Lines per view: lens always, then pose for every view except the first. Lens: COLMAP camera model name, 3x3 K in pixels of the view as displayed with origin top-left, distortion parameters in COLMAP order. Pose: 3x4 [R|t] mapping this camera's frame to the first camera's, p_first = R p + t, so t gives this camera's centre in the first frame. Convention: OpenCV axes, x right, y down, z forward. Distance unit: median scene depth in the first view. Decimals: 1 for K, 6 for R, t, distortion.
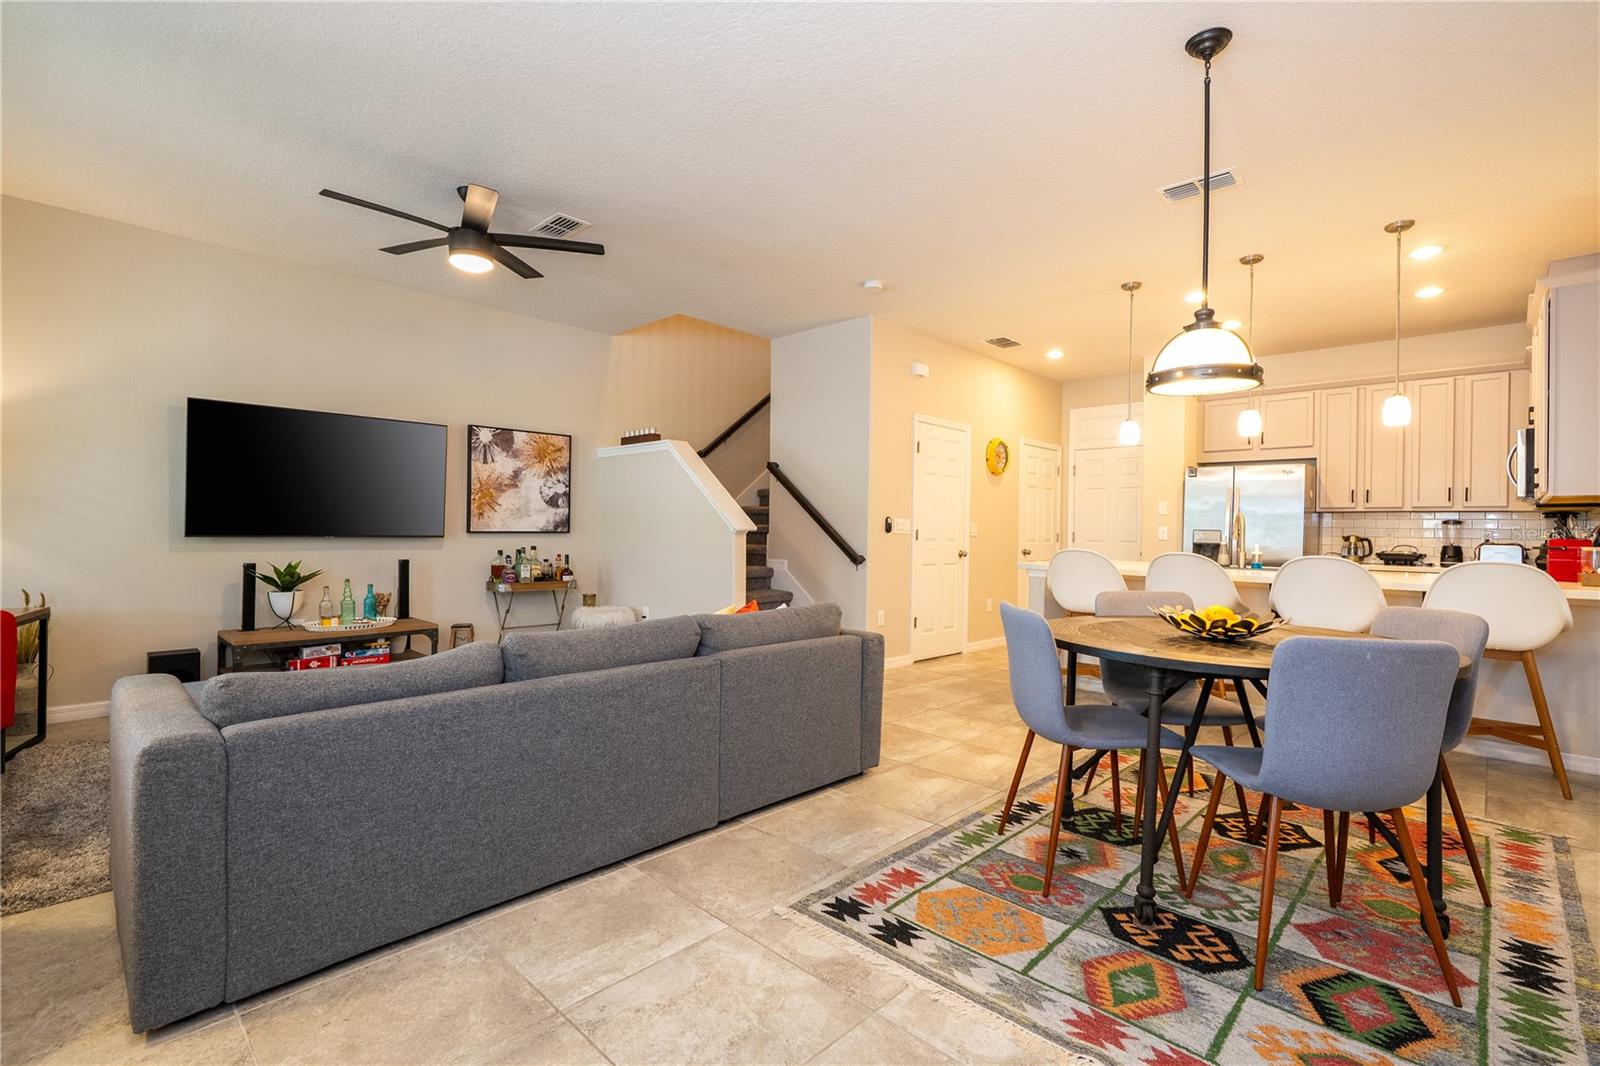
lens RADIAL K [[722.8, 0, 811.2], [0, 722.8, 529.0], [0, 0, 1]] dist [-0.002813, 0.000995]
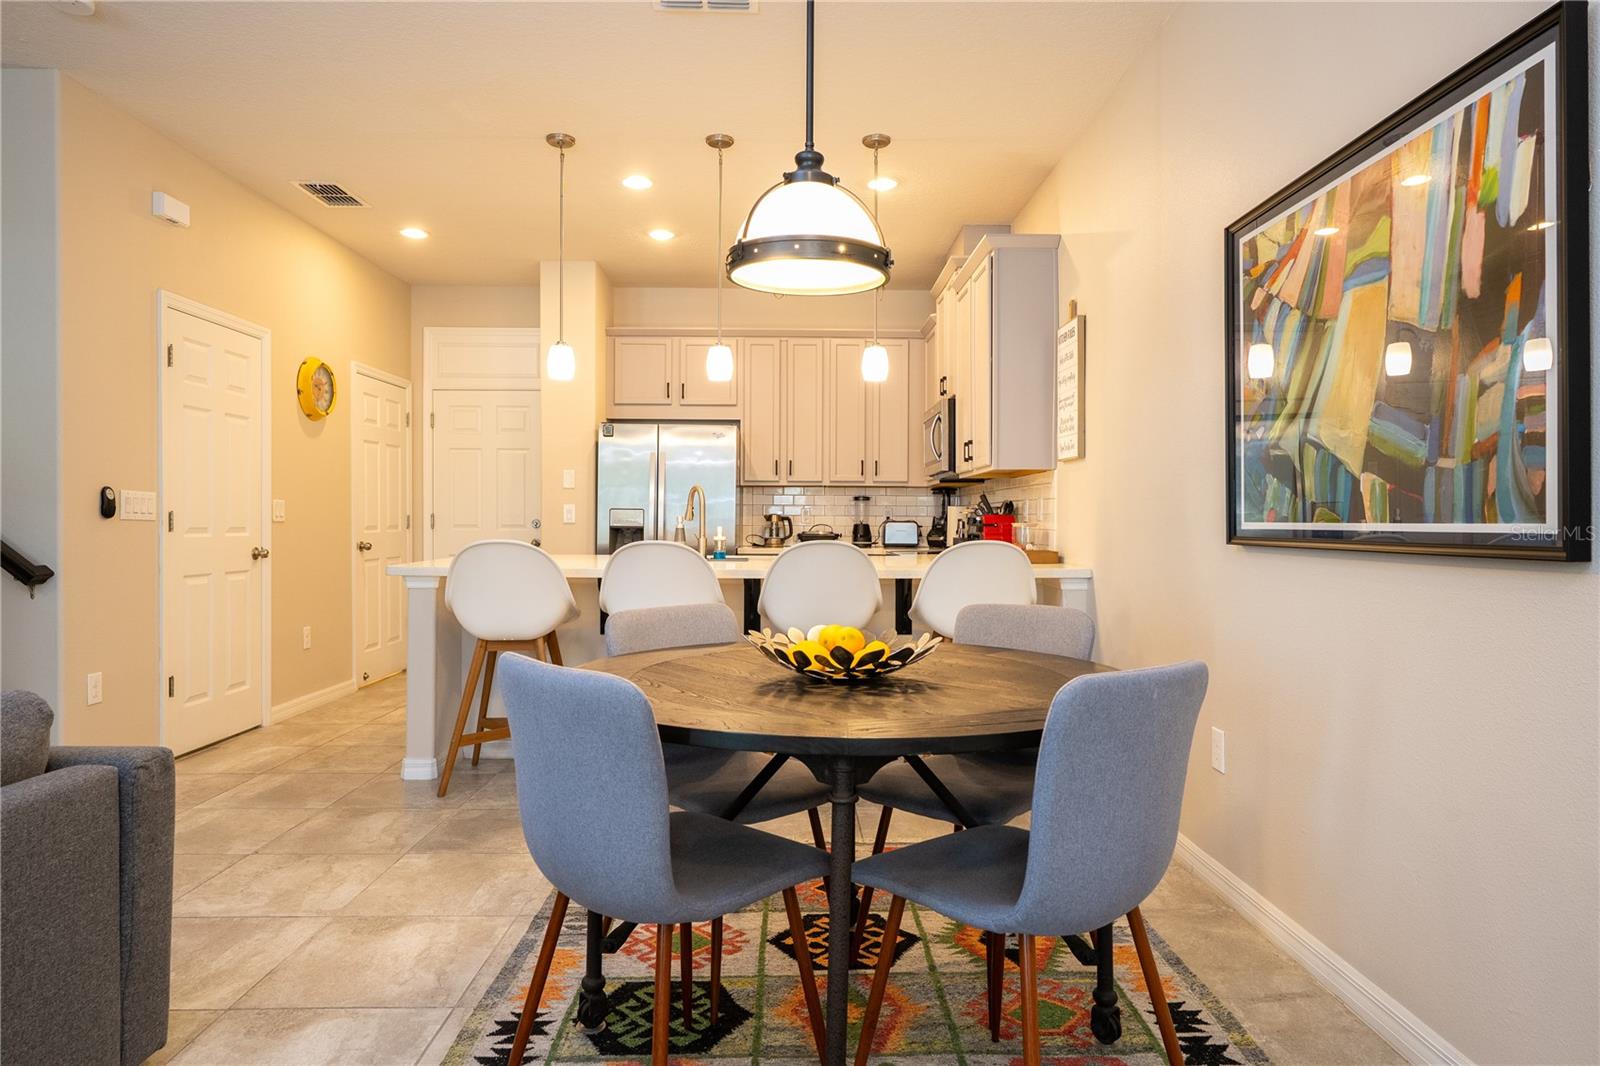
lens RADIAL K [[964.3, 0, 812.6], [0, 964.3, 529.8], [0, 0, 1]] dist [-0.000058, -0.000934]
pose [[0.708154, -0.022083, 0.705712, -0.026333], [0.007088, 0.999683, 0.024169, 0.000679], [-0.706022, -0.012114, 0.708086, 0.221349]]
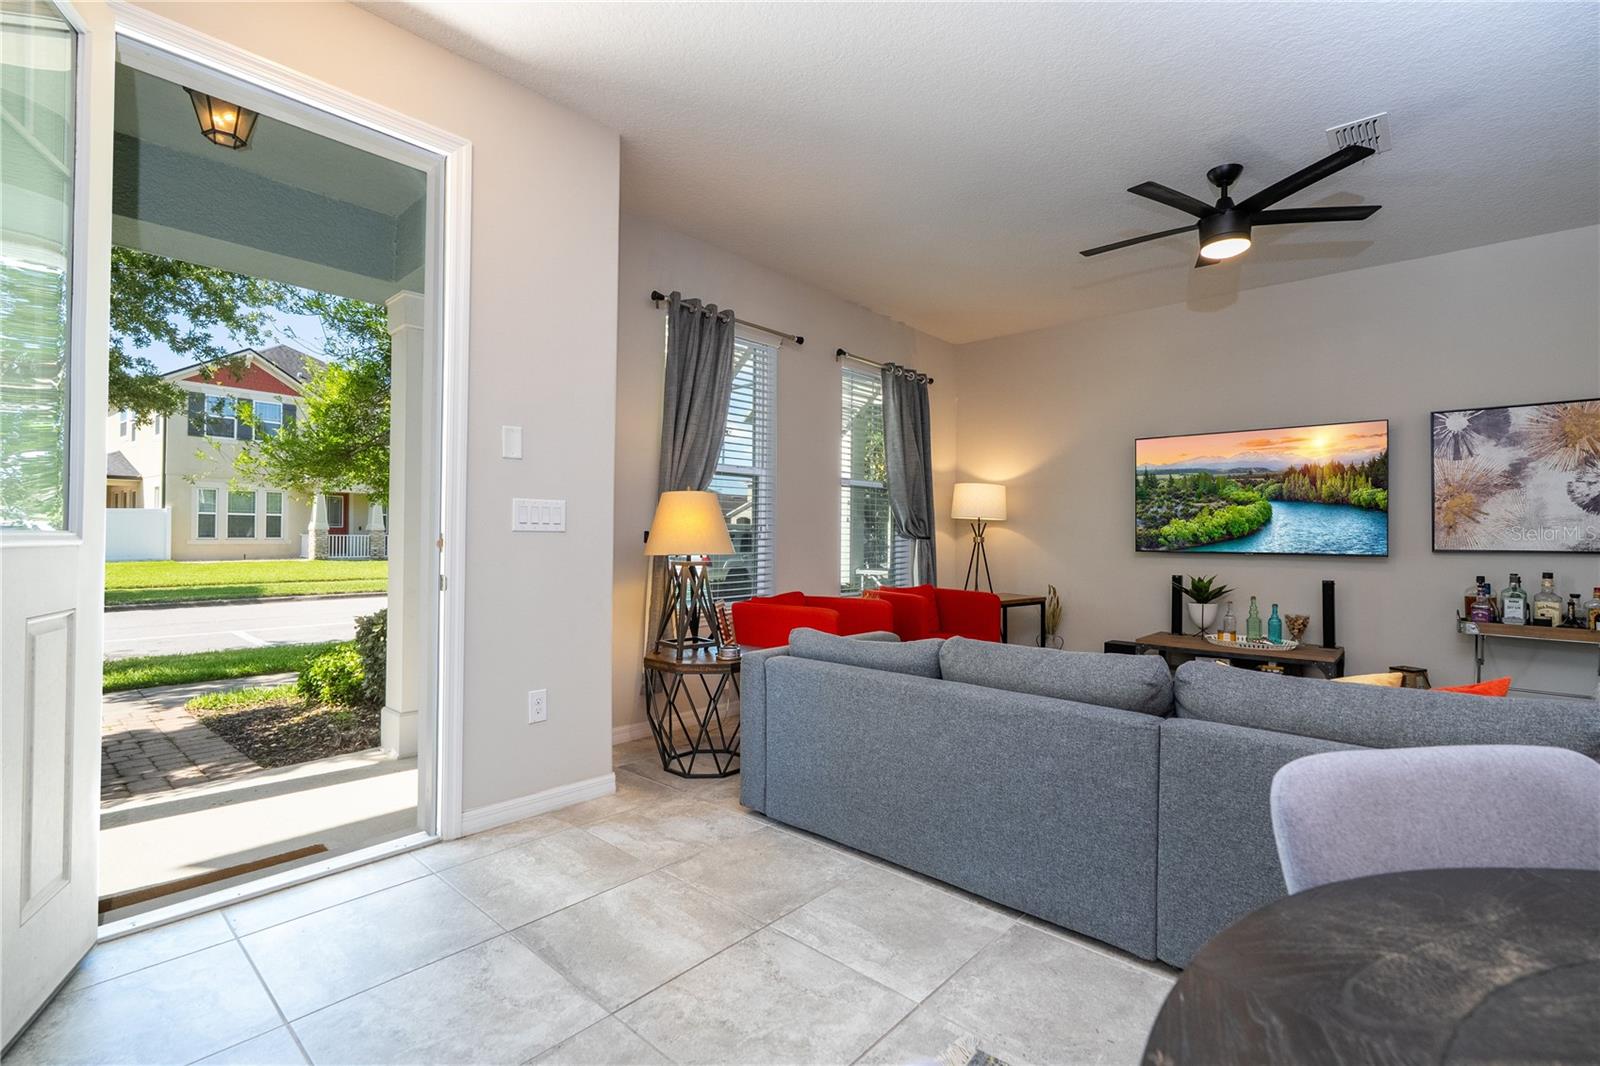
lens RADIAL K [[725.8, 0, 803.8], [0, 725.8, 526.0], [0, 0, 1]] dist [-0.002335, -0.000505]
pose [[0.033387, -0.025224, -0.999124, 0.329689], [-0.009667, 0.999627, -0.025559, 0.004886], [0.999396, 0.010512, 0.033131, 0.364826]]
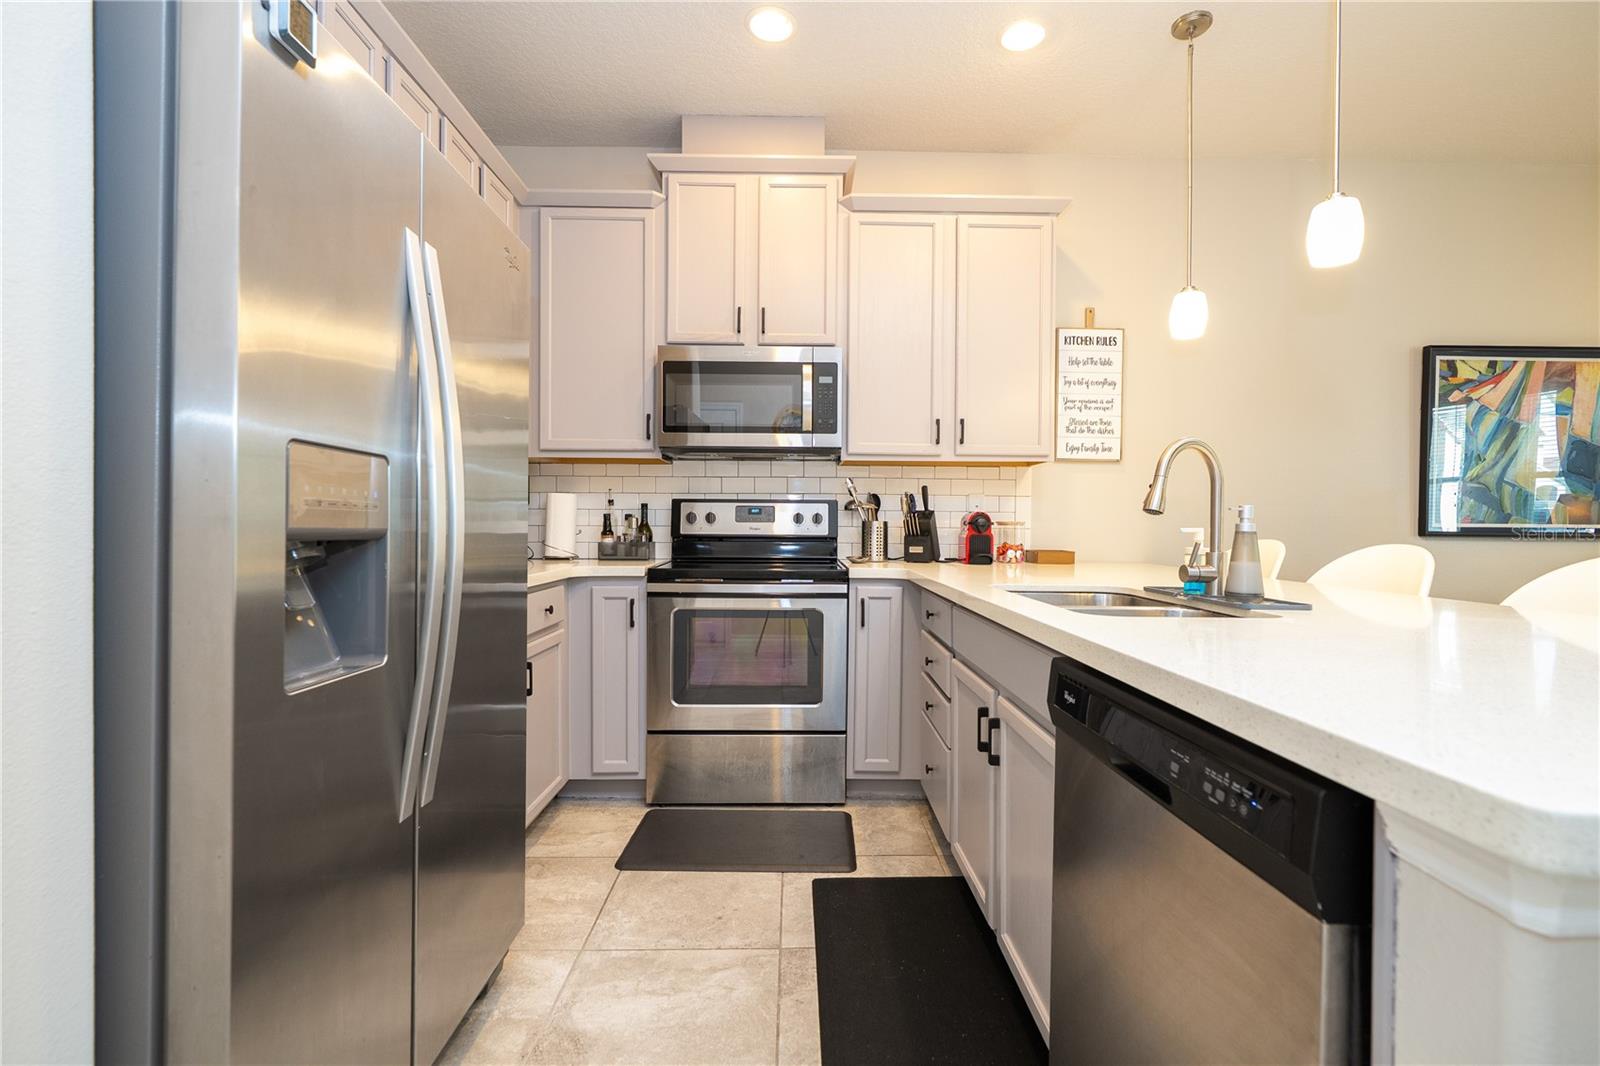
lens RADIAL K [[722.8, 0, 811.2], [0, 722.8, 529.0], [0, 0, 1]] dist [-0.002813, 0.000995]
pose [[-0.707054, -0.024072, 0.706750, 0.503434], [-0.021134, 0.999693, 0.012907, 0.022228], [-0.706844, -0.005811, -0.707346, 1.441443]]
